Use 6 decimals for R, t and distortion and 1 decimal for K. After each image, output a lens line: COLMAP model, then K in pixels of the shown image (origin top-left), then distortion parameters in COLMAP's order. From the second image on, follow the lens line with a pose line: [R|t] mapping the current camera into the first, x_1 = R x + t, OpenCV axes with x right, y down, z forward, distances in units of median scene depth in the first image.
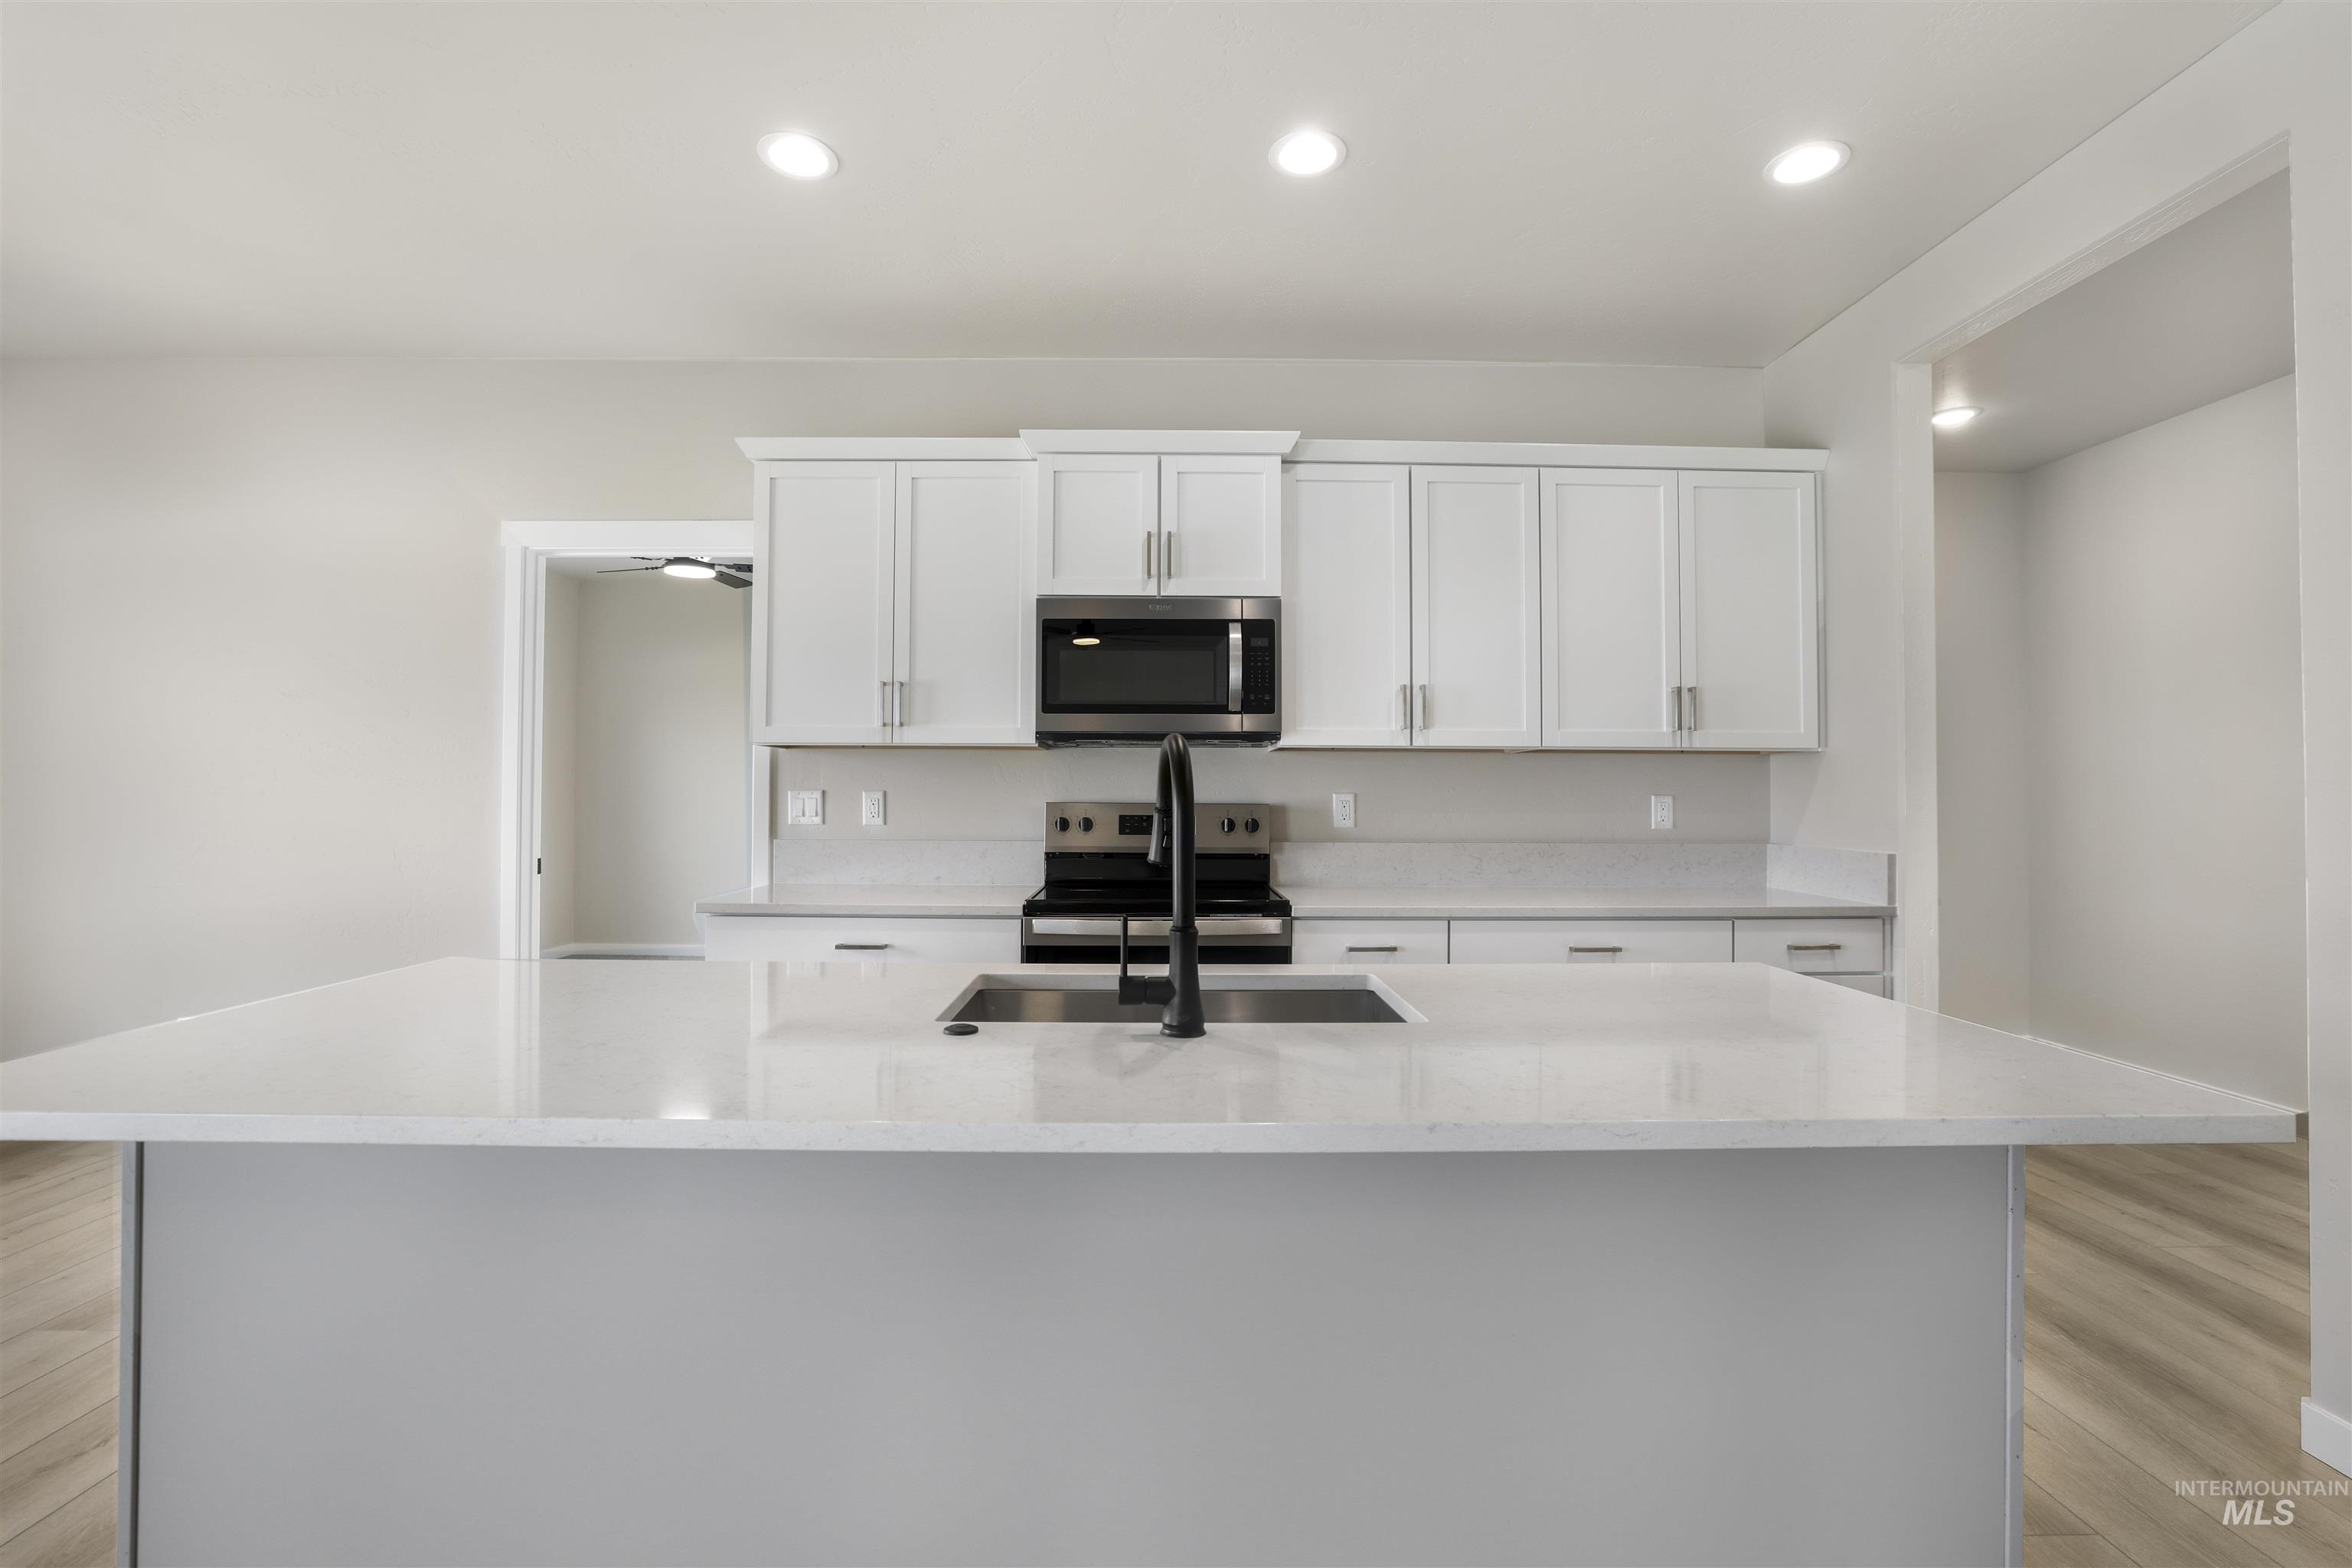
lens RADIAL K [[1027.5, 0, 1181.4], [0, 1027.5, 777.2], [0, 0, 1]] dist [-0.043676, 0.019729]
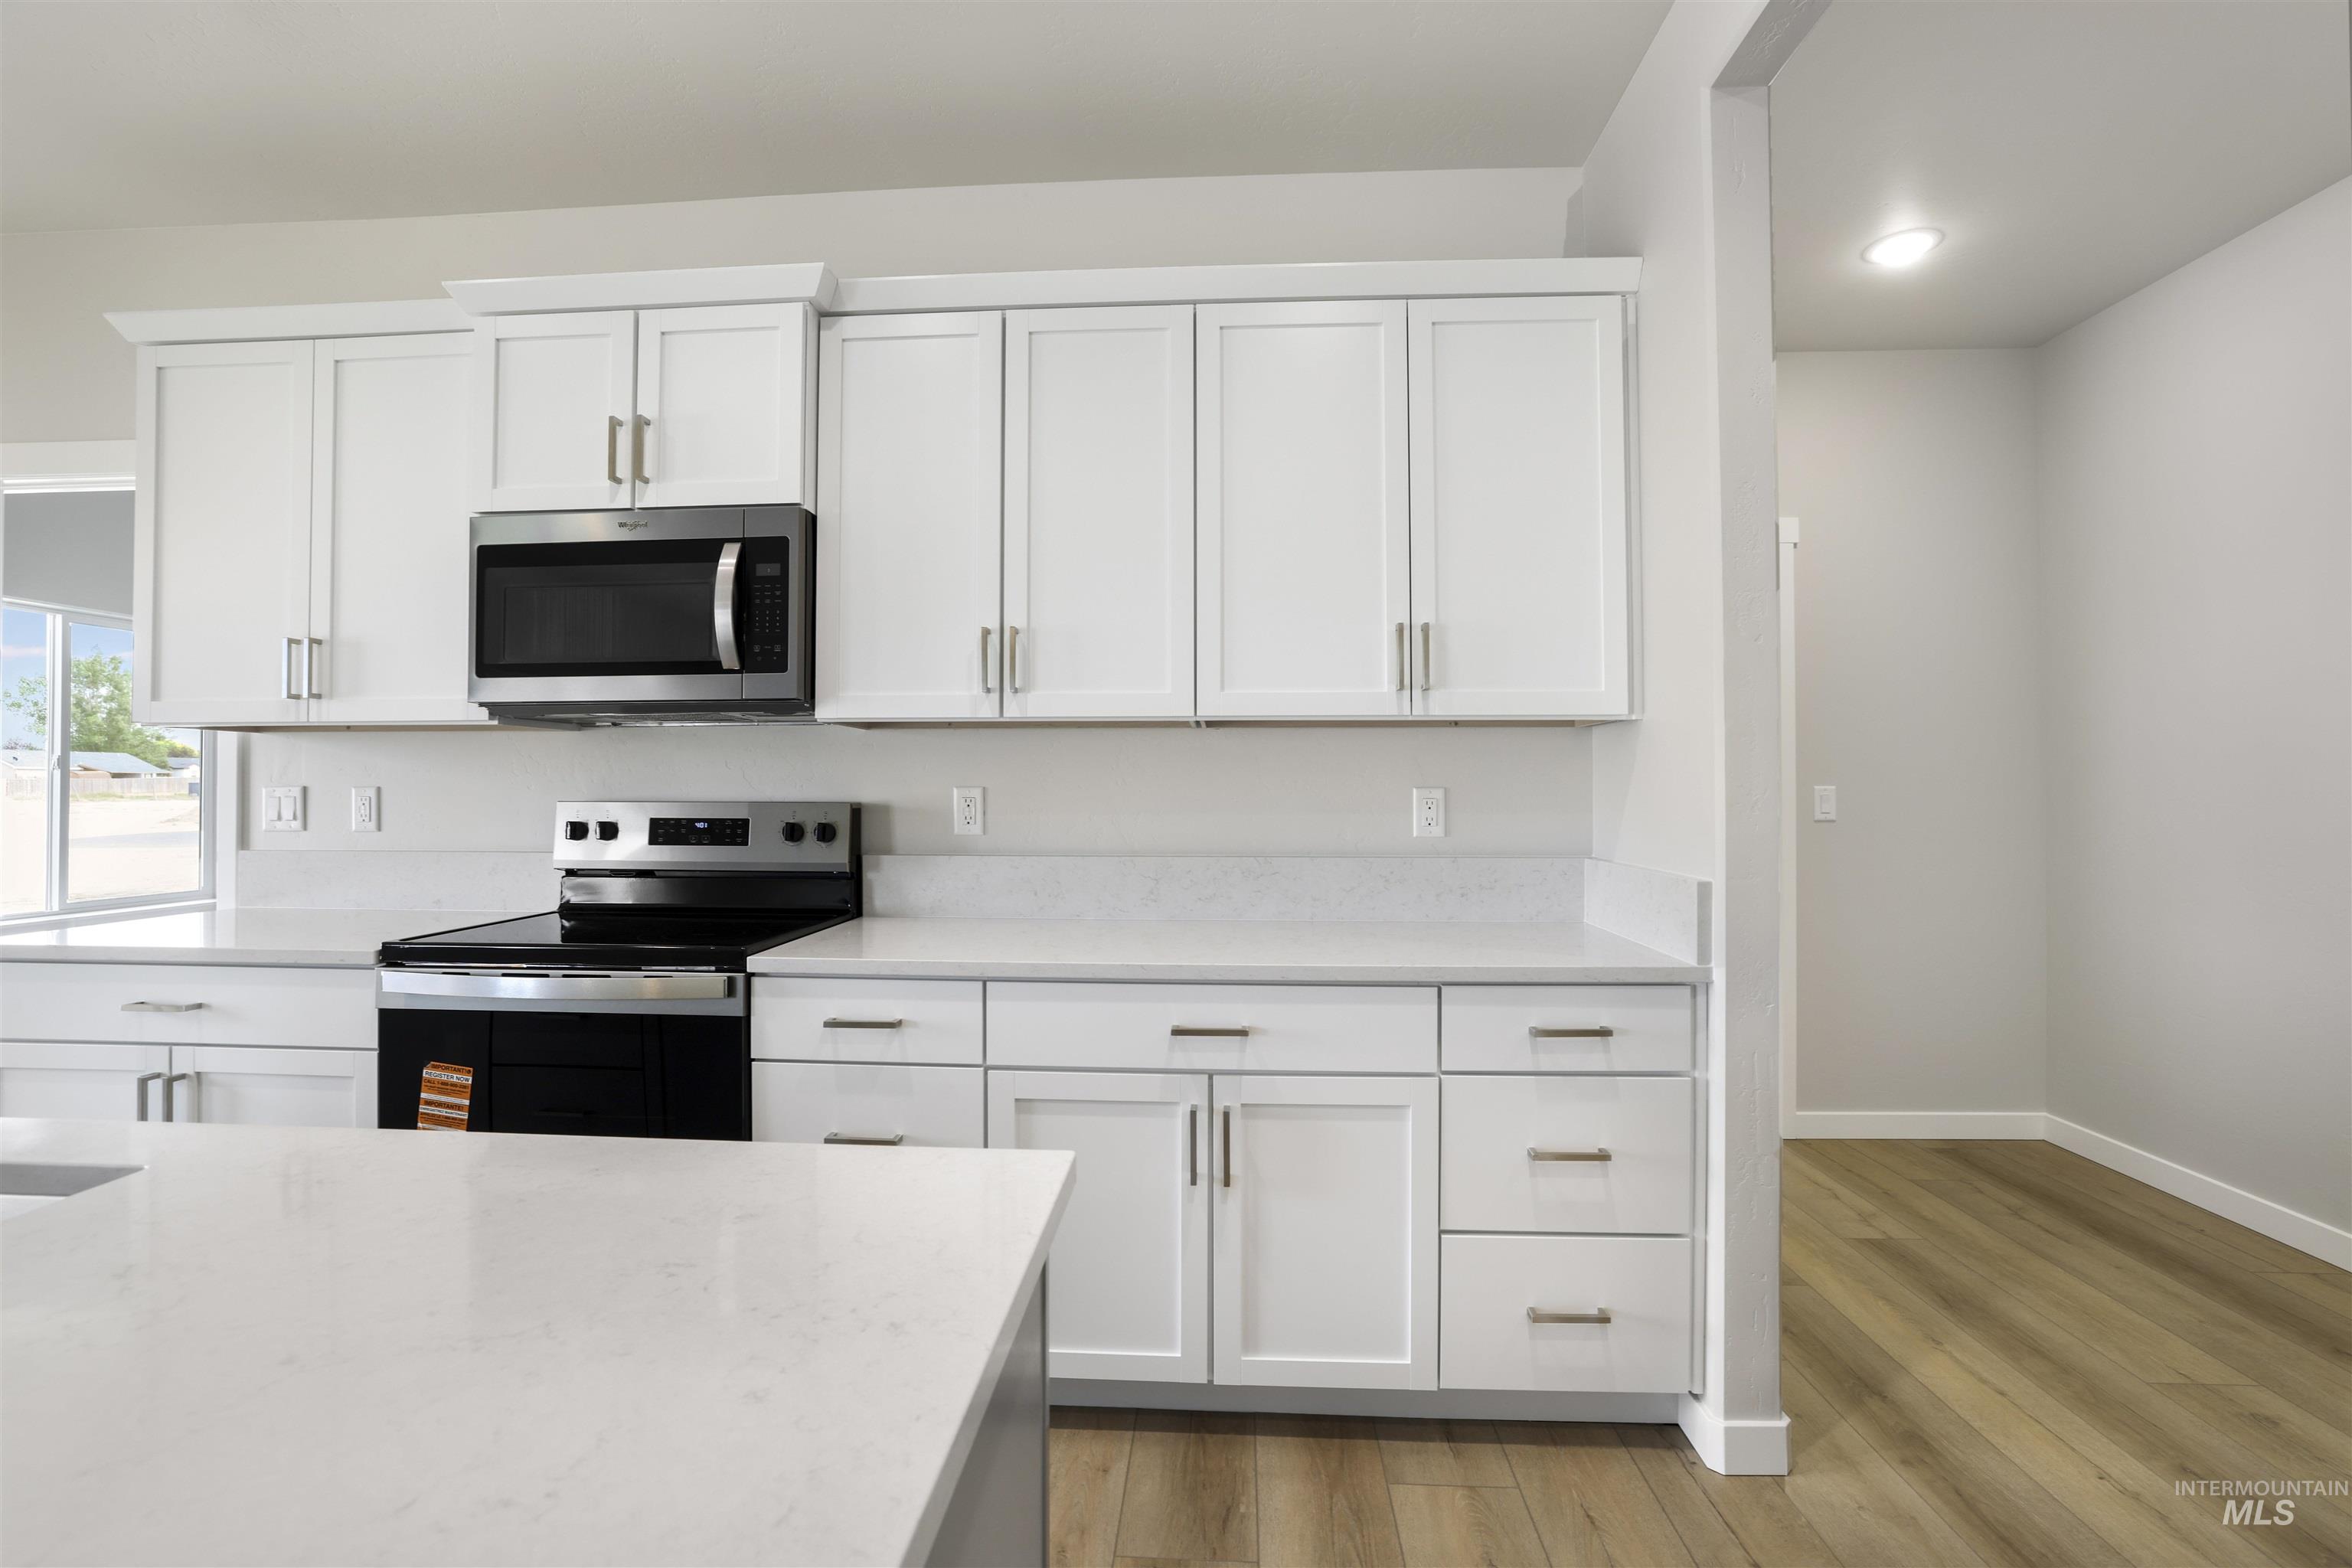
lens RADIAL K [[1027.5, 0, 1181.4], [0, 1027.5, 777.2], [0, 0, 1]] dist [-0.043676, 0.019729]
pose [[0.996587, -0.005325, -0.082375, 0.400148], [0.005880, 0.999962, 0.006490, 0.005472], [0.082338, -0.006952, 0.996580, 0.326089]]
